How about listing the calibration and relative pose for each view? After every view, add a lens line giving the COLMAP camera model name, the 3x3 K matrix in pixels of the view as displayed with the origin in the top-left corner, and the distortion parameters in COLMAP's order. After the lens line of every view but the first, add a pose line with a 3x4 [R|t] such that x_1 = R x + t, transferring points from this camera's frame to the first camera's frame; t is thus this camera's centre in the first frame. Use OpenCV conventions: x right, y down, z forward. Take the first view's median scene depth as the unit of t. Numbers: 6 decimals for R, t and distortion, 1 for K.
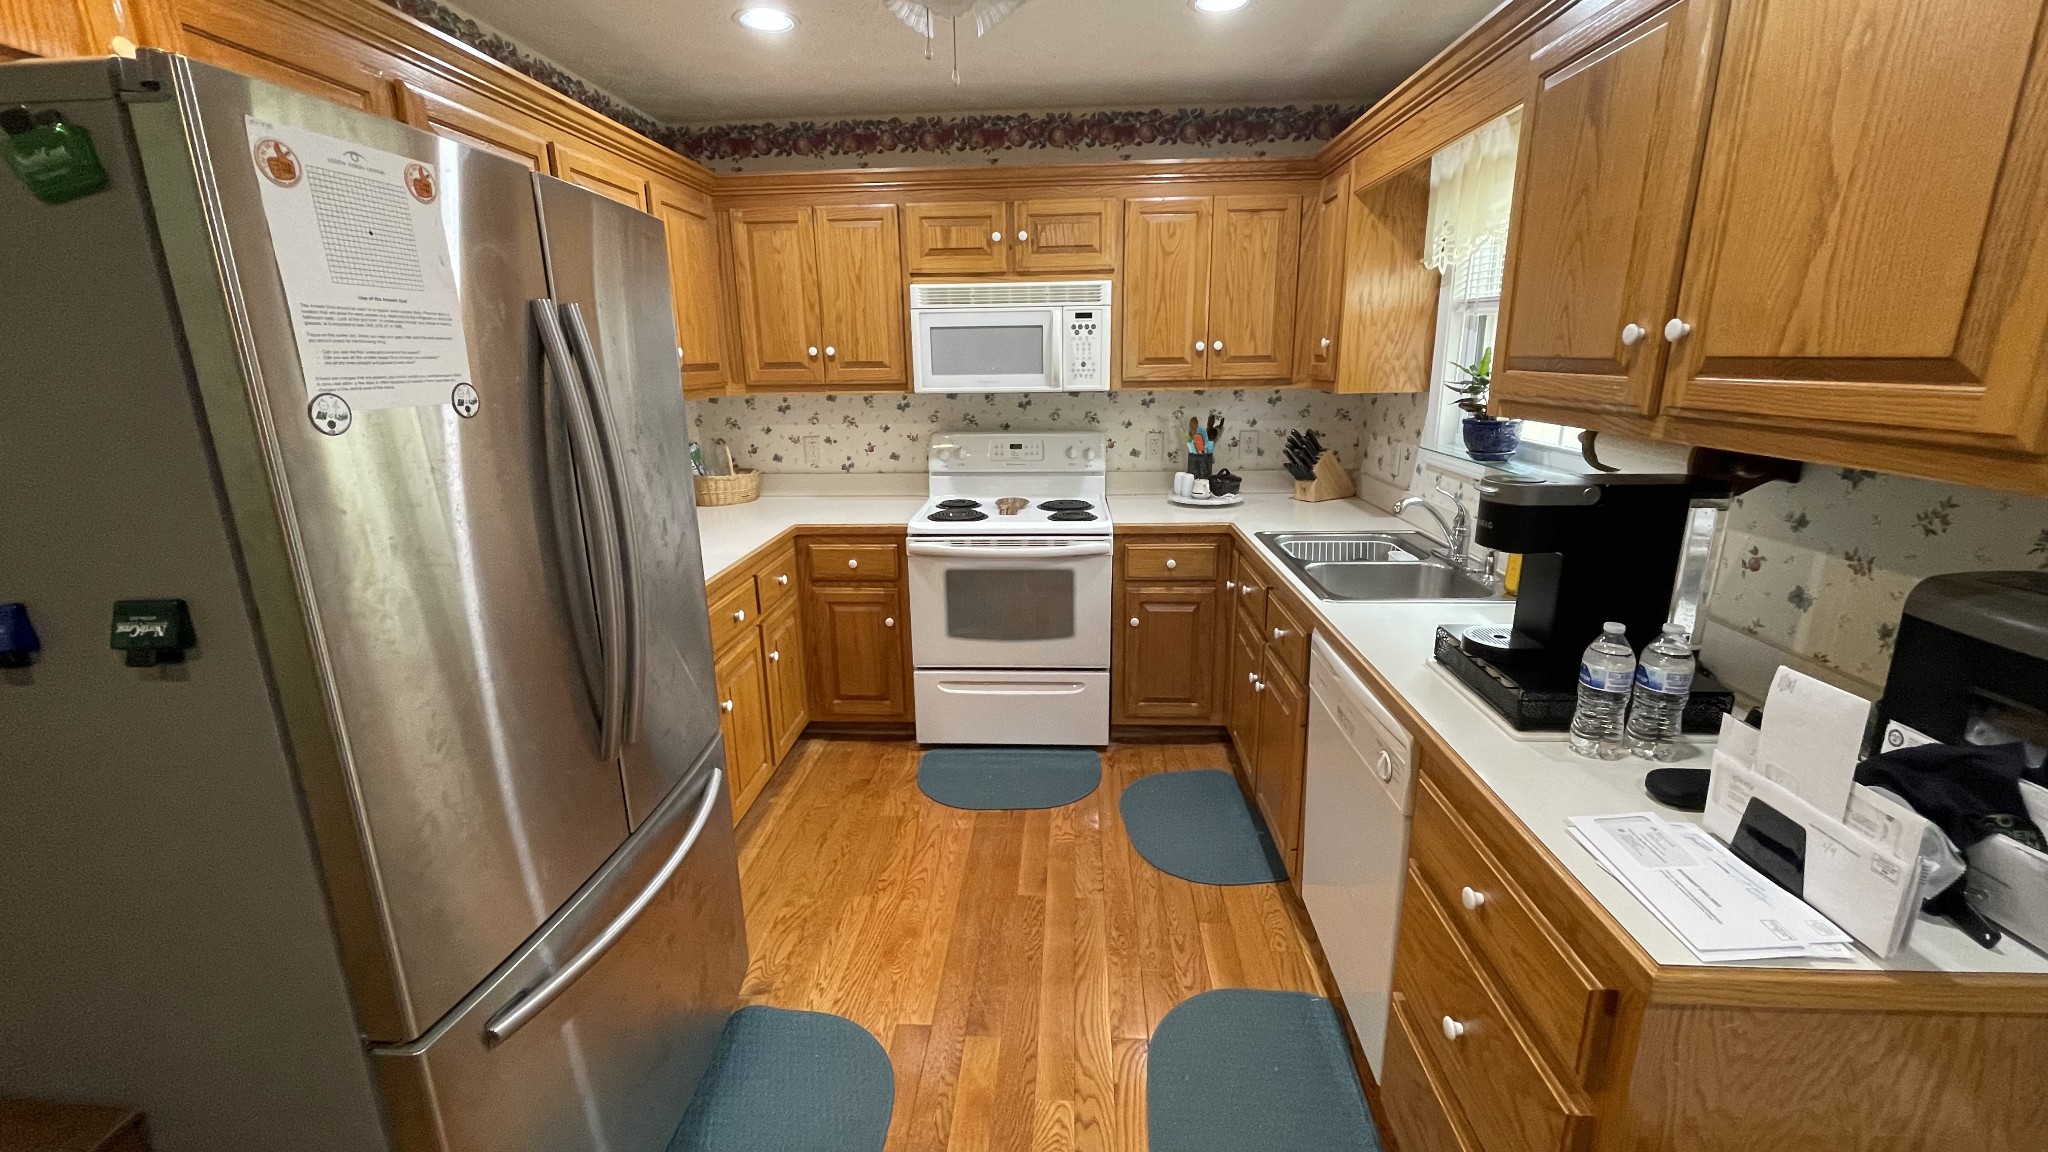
lens RADIAL K [[826.6, 0, 1024.4], [0, 826.6, 571.0], [0, 0, 1]] dist [-0.003011, 0.000021]
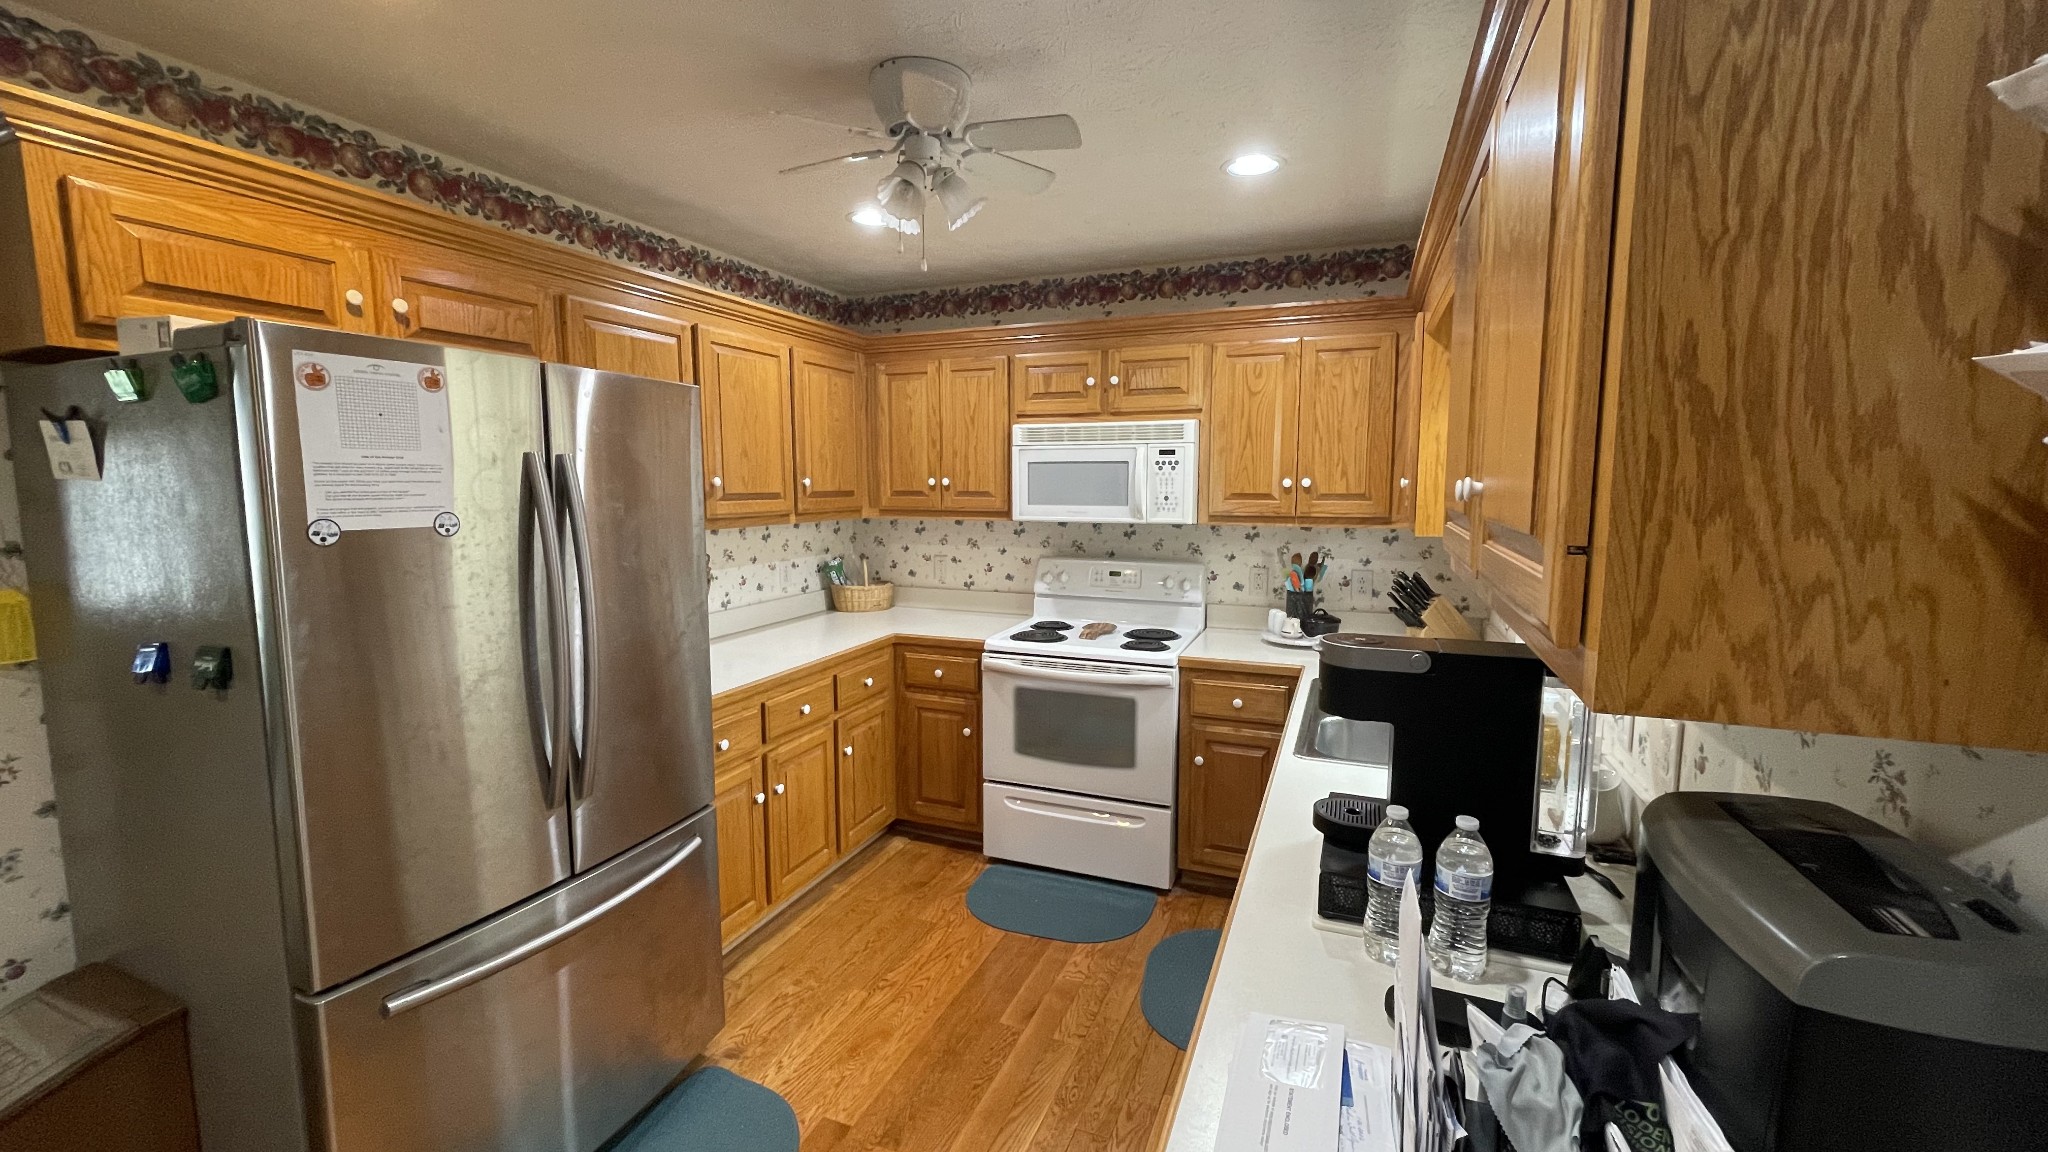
lens RADIAL K [[826.6, 0, 1022.8], [0, 826.6, 571.5], [0, 0, 1]] dist [-0.003011, 0.000021]
pose [[0.946951, 0.050326, -0.317414, 0.233274], [-0.095029, 0.987346, -0.126957, -0.014039], [0.307008, 0.150385, 0.939750, -0.002587]]
